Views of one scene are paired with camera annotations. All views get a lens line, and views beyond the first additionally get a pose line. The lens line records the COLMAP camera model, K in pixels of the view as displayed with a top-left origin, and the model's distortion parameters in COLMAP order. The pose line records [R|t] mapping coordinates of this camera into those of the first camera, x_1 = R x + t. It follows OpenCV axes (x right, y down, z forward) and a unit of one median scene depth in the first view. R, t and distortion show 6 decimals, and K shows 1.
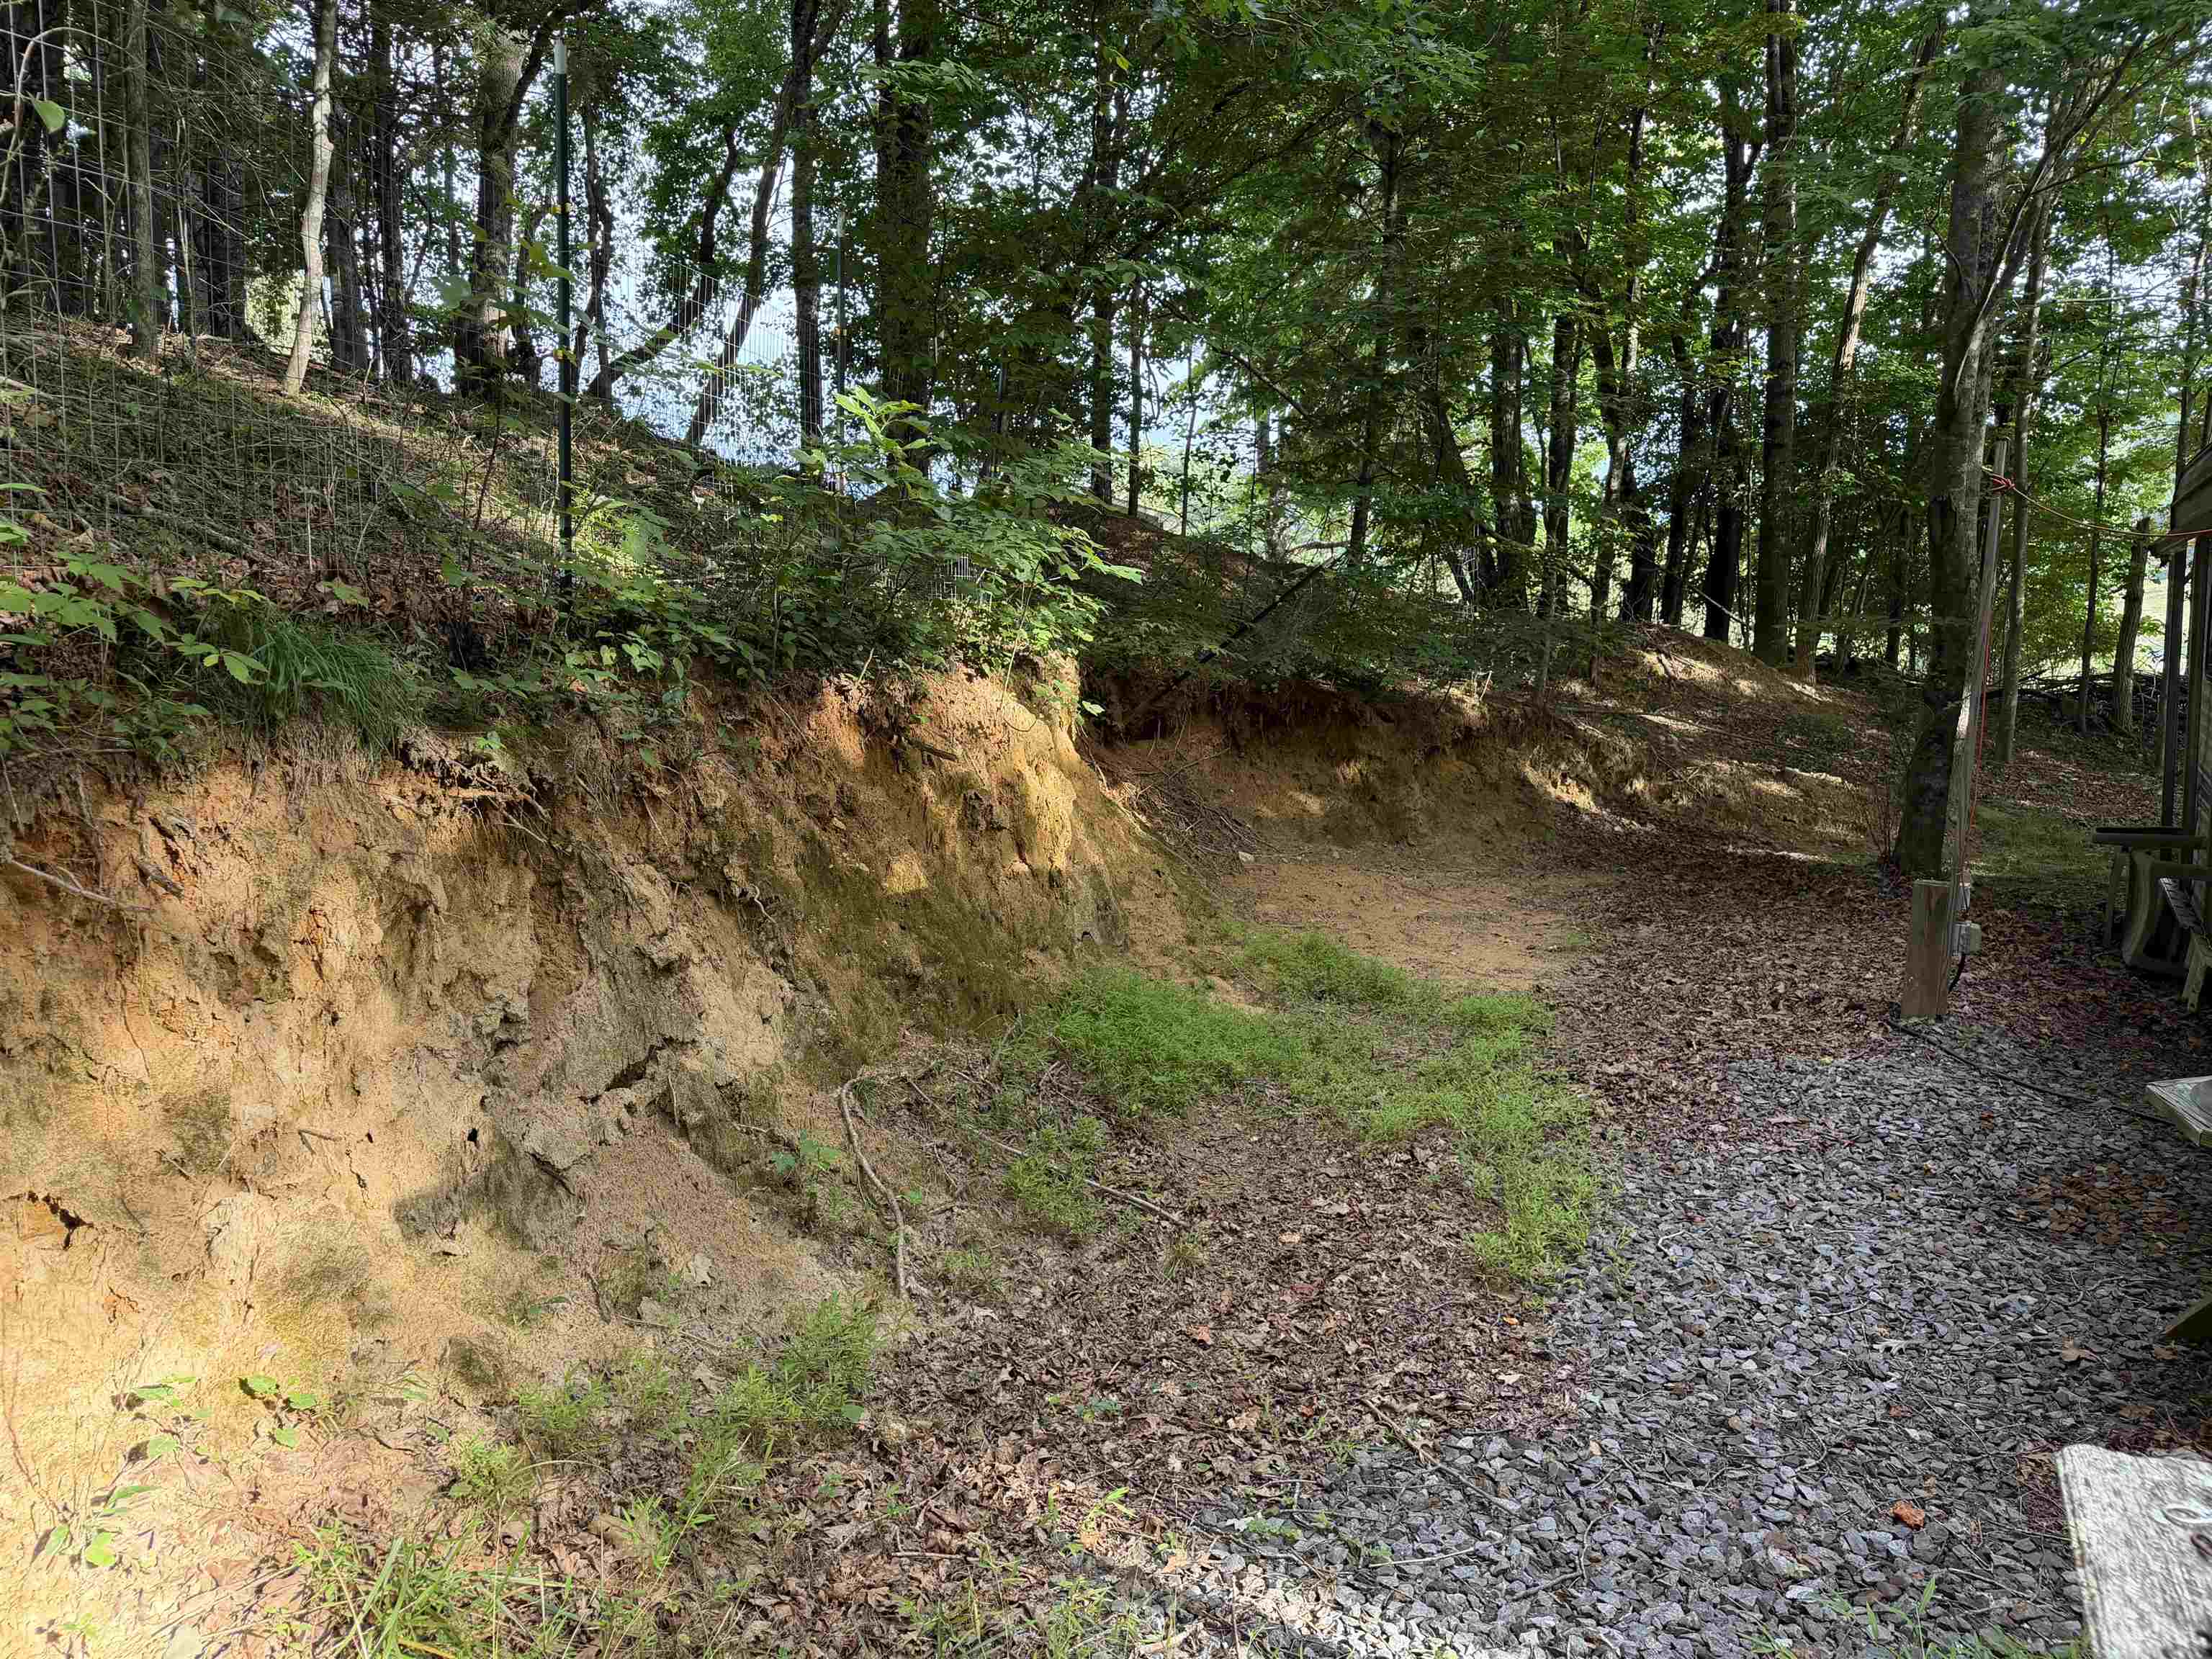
lens RADIAL K [[1560.3, 0, 1099.2], [0, 1560.3, 828.3], [0, 0, 1]] dist [0.001570, -0.004557]
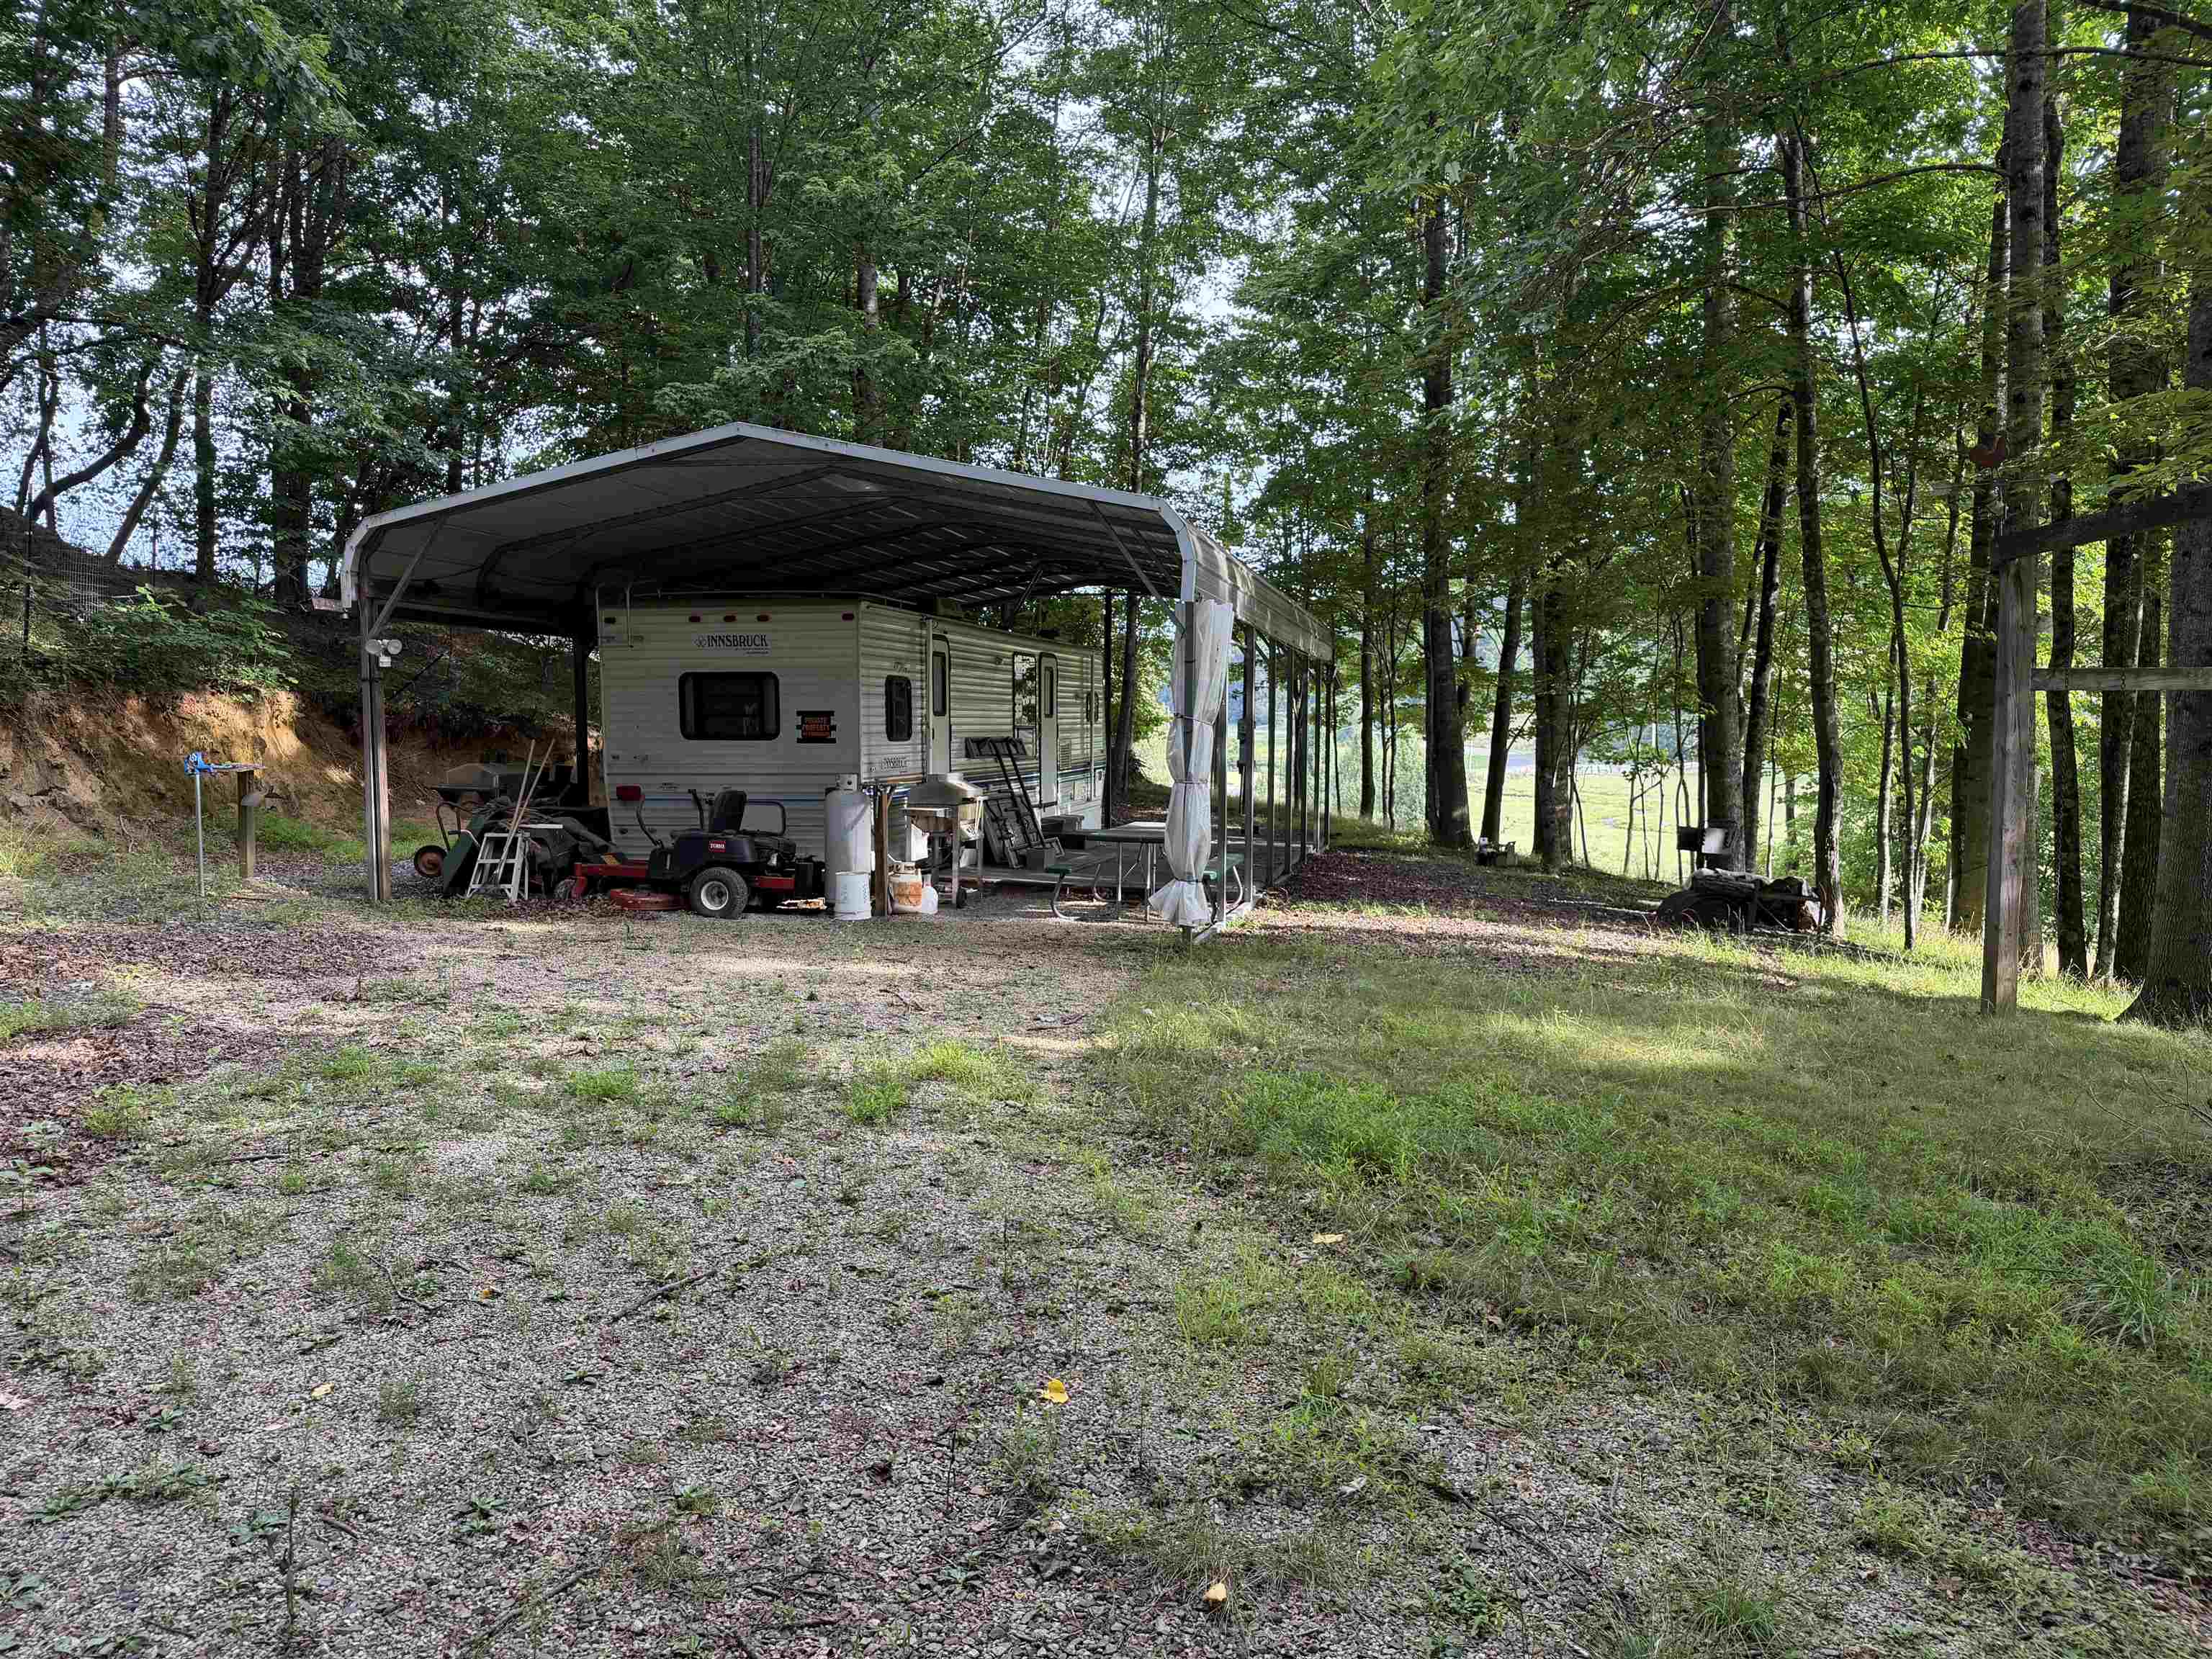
lens RADIAL K [[1560.3, 0, 1099.2], [0, 1560.3, 828.3], [0, 0, 1]] dist [0.001570, -0.004557]
pose [[0.958263, 0.013365, 0.285576, 0.175338], [0.002248, 0.998524, -0.054271, 0.078504], [-0.285880, 0.052648, 0.956818, -0.544976]]
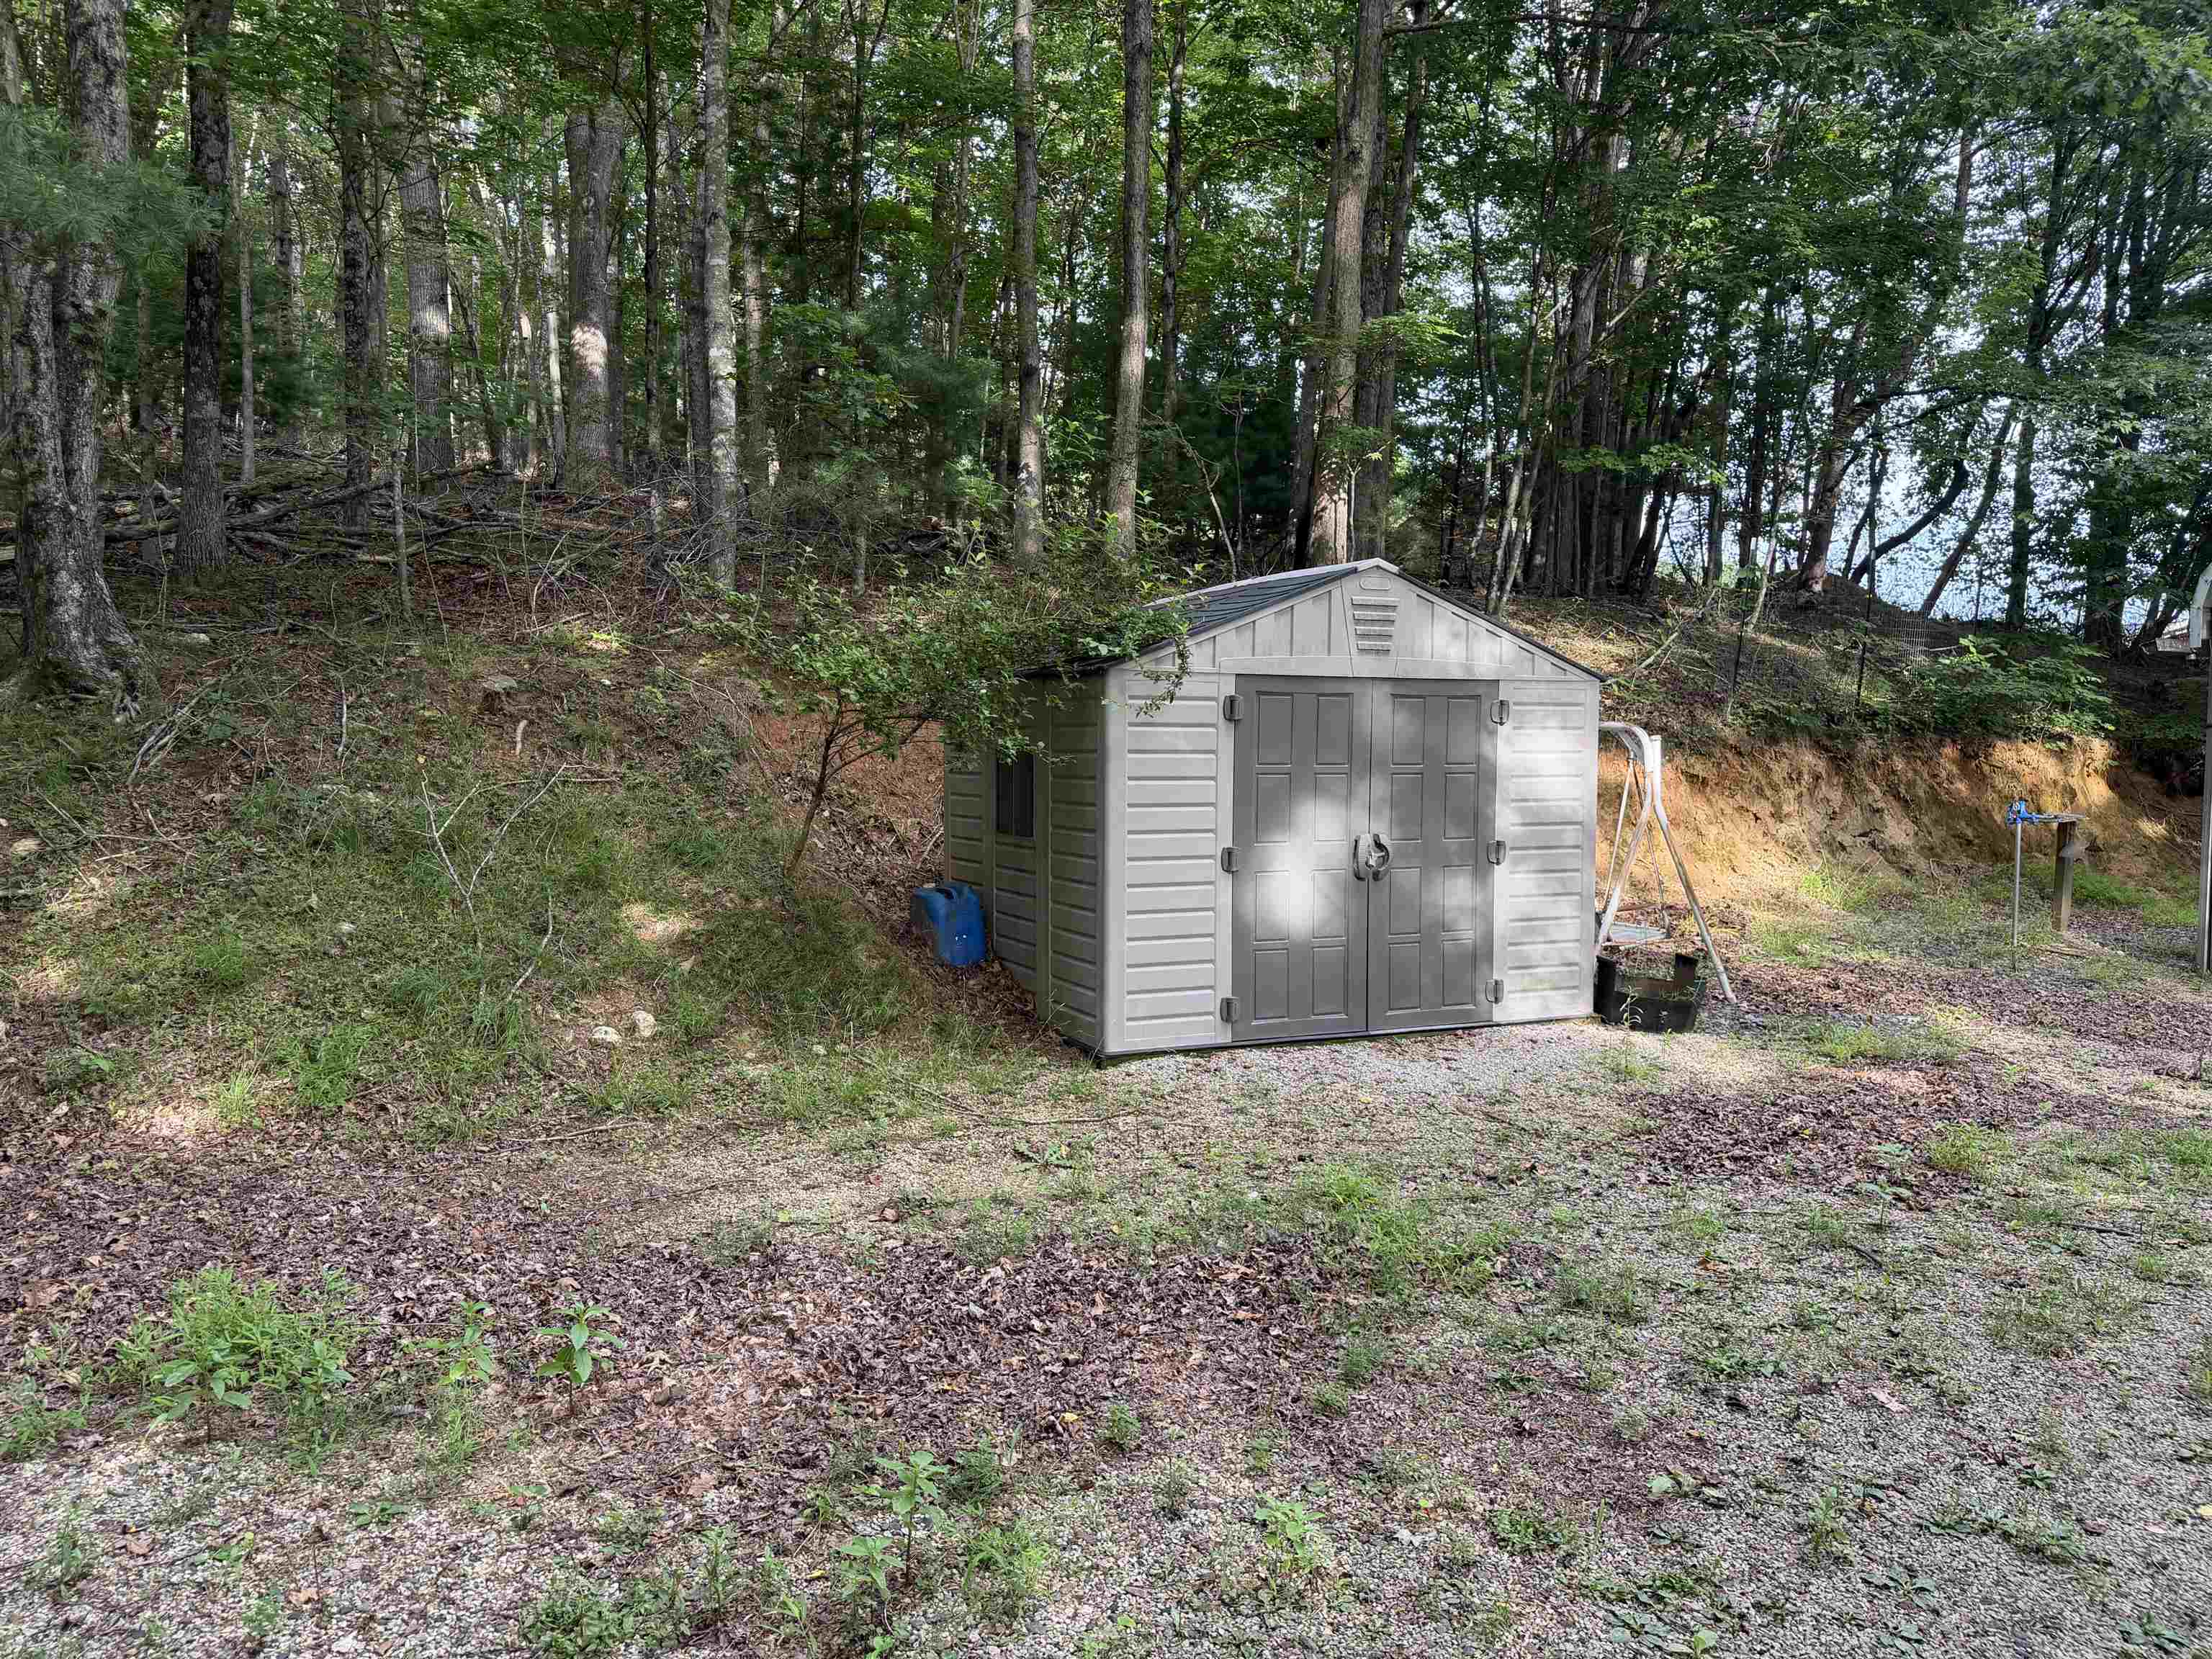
lens RADIAL K [[1560.3, 0, 1099.2], [0, 1560.3, 828.3], [0, 0, 1]] dist [0.001570, -0.004557]
pose [[0.732689, 0.068339, -0.677123, 0.163252], [-0.112268, 0.993451, -0.021215, 0.078593], [0.671239, 0.091563, 0.735564, -0.548844]]
